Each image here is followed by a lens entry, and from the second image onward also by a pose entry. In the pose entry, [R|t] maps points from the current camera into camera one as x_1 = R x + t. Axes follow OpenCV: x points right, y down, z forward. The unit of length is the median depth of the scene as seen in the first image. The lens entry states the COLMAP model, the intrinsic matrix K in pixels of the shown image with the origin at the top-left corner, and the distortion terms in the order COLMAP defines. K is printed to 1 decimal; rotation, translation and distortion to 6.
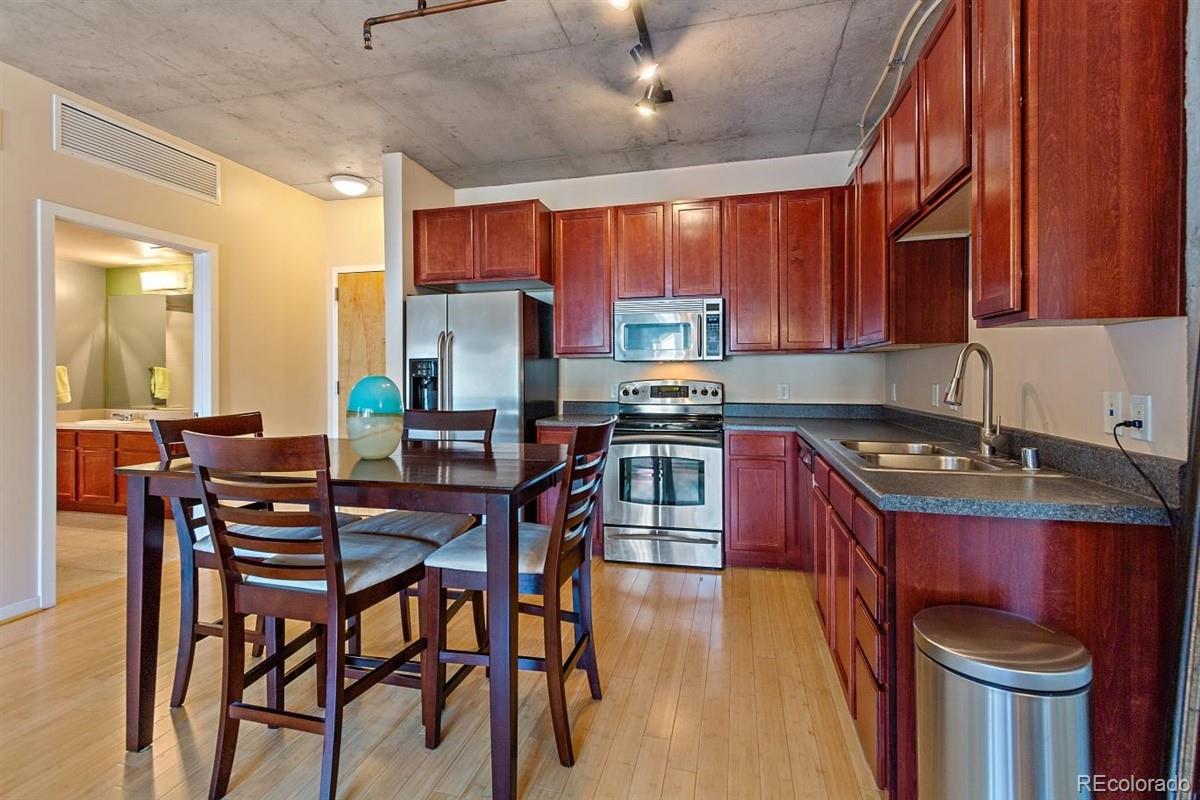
lens RADIAL K [[538.1, 0, 599.4], [0, 538.1, 377.1], [0, 0, 1]] dist [-0.000481, -0.000223]
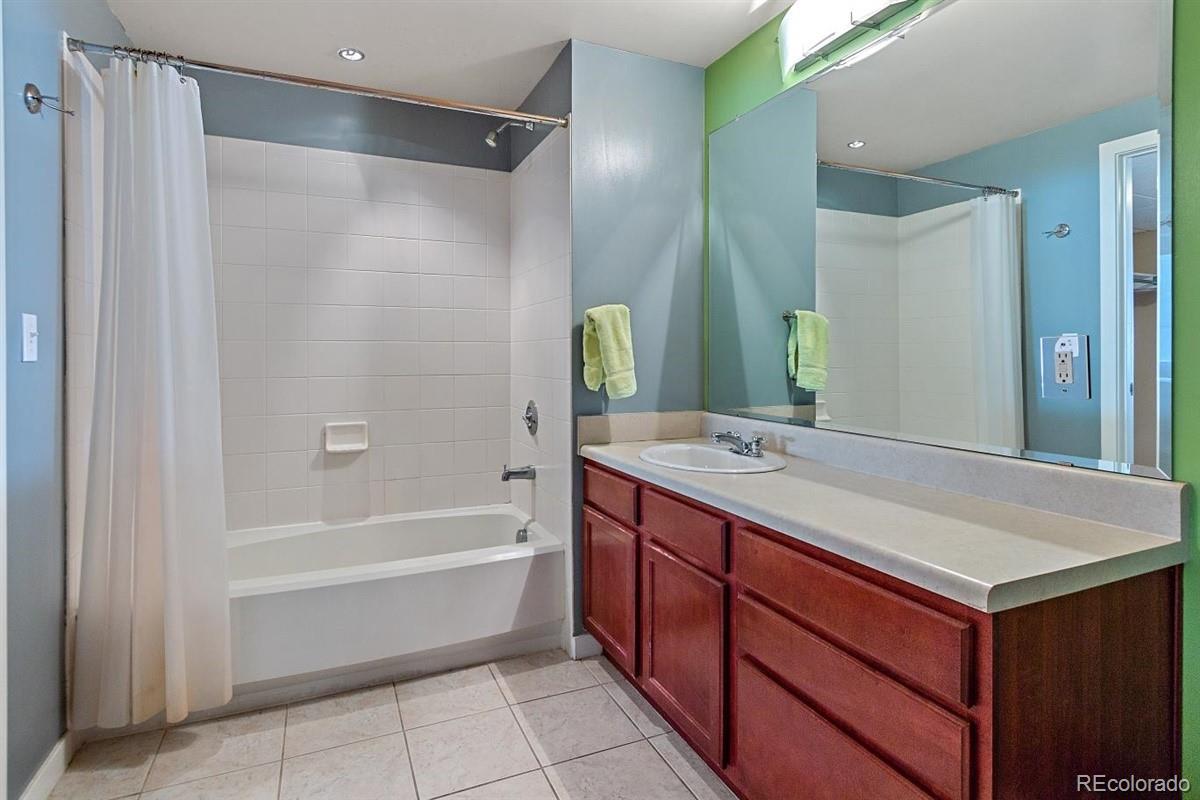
lens RADIAL K [[553.1, 0, 601.1], [0, 553.1, 356.9], [0, 0, 1]] dist [0.000631, -0.000318]
pose [[0.598494, 0.006335, -0.801102, -0.640000], [-0.004697, 0.999979, 0.004399, 0.016175], [0.801114, 0.001130, 0.598511, 0.700071]]
